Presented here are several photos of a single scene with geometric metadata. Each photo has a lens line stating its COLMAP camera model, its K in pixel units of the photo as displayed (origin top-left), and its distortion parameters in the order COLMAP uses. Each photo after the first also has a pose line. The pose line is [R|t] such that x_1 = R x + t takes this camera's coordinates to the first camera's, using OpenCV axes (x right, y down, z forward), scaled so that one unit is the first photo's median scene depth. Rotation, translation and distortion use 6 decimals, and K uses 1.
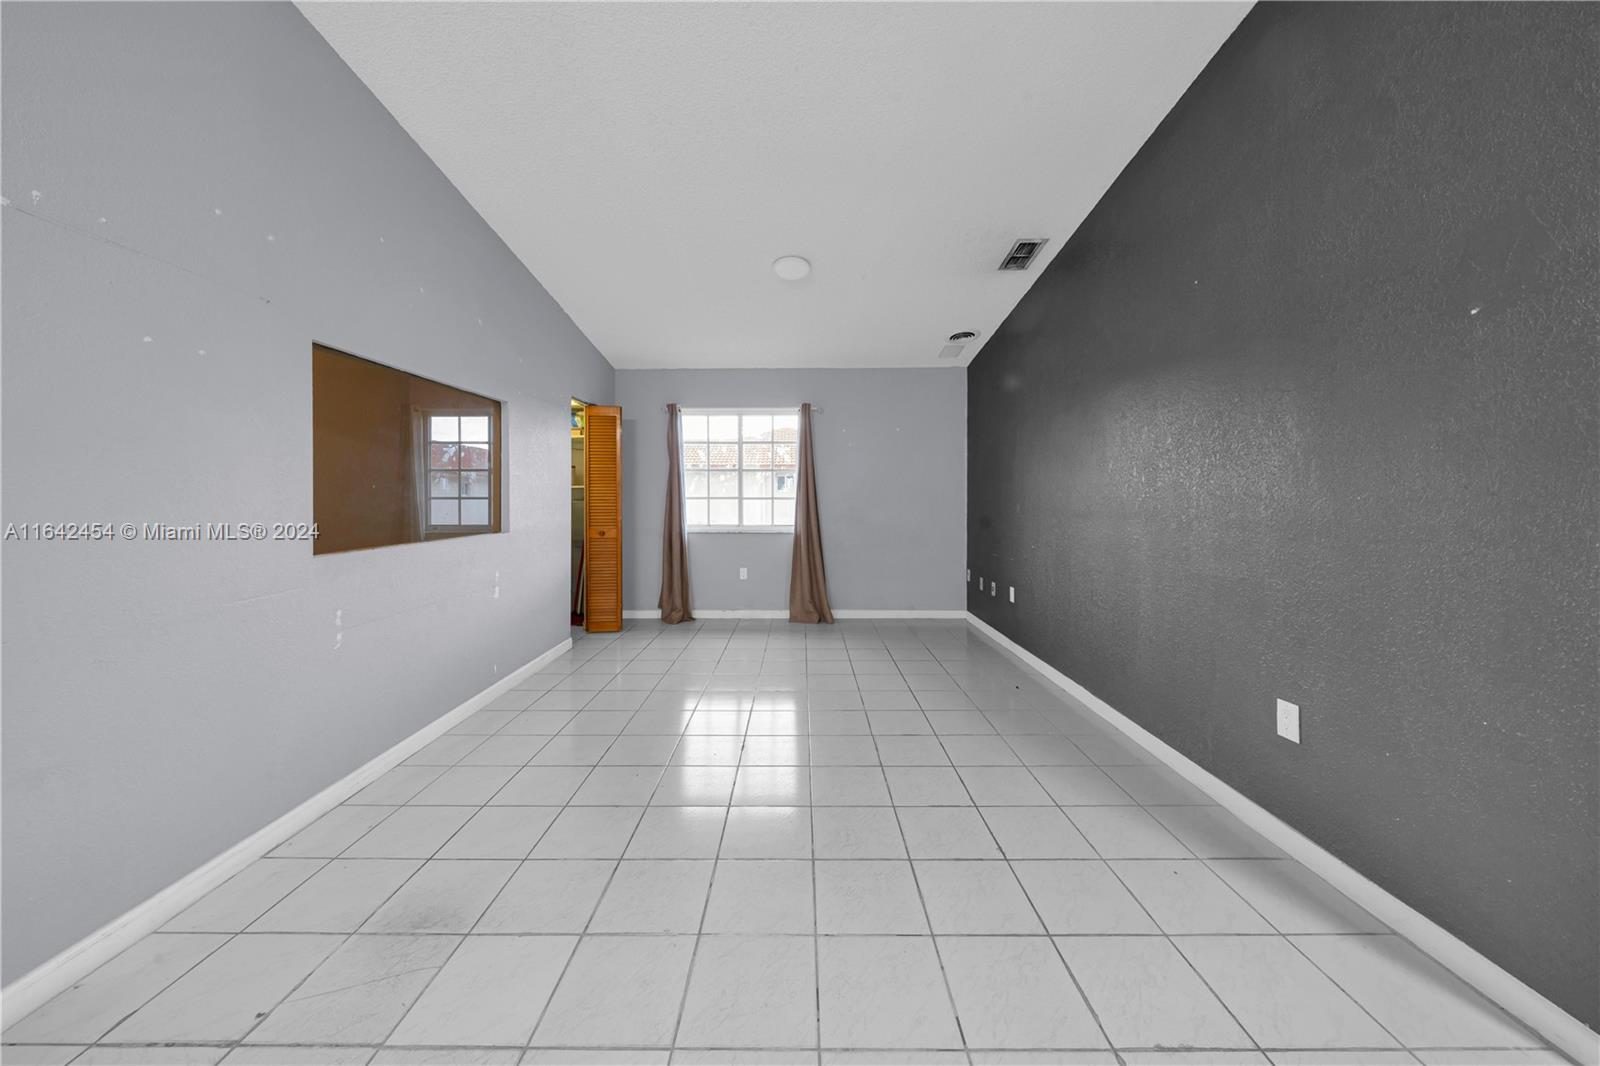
lens RADIAL K [[553.2, 0, 792.5], [0, 553.2, 497.4], [0, 0, 1]] dist [-0.015596, -0.000299]
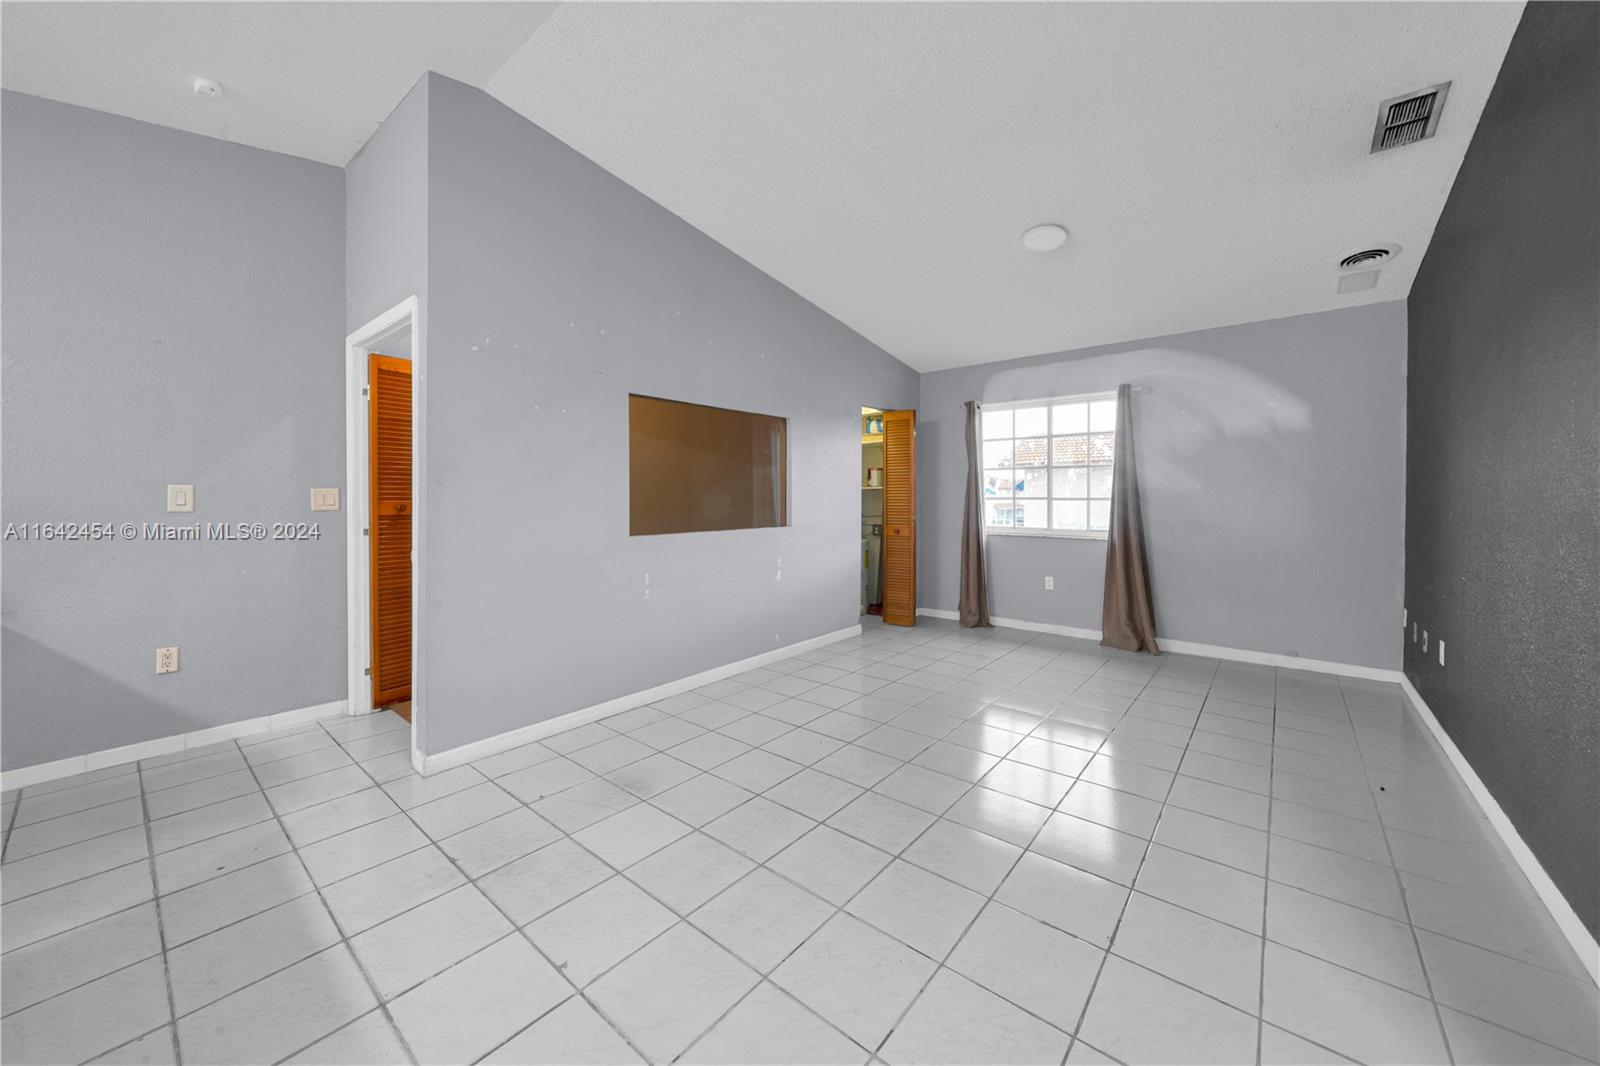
lens RADIAL K [[567.0, 0, 783.0], [0, 567.0, 501.0], [0, 0, 1]] dist [-0.003169, -0.000161]
pose [[0.776227, 0.005942, -0.630425, 0.163485], [-0.002315, 0.999976, 0.006574, -0.000047], [0.630449, -0.003644, 0.776222, 0.019531]]
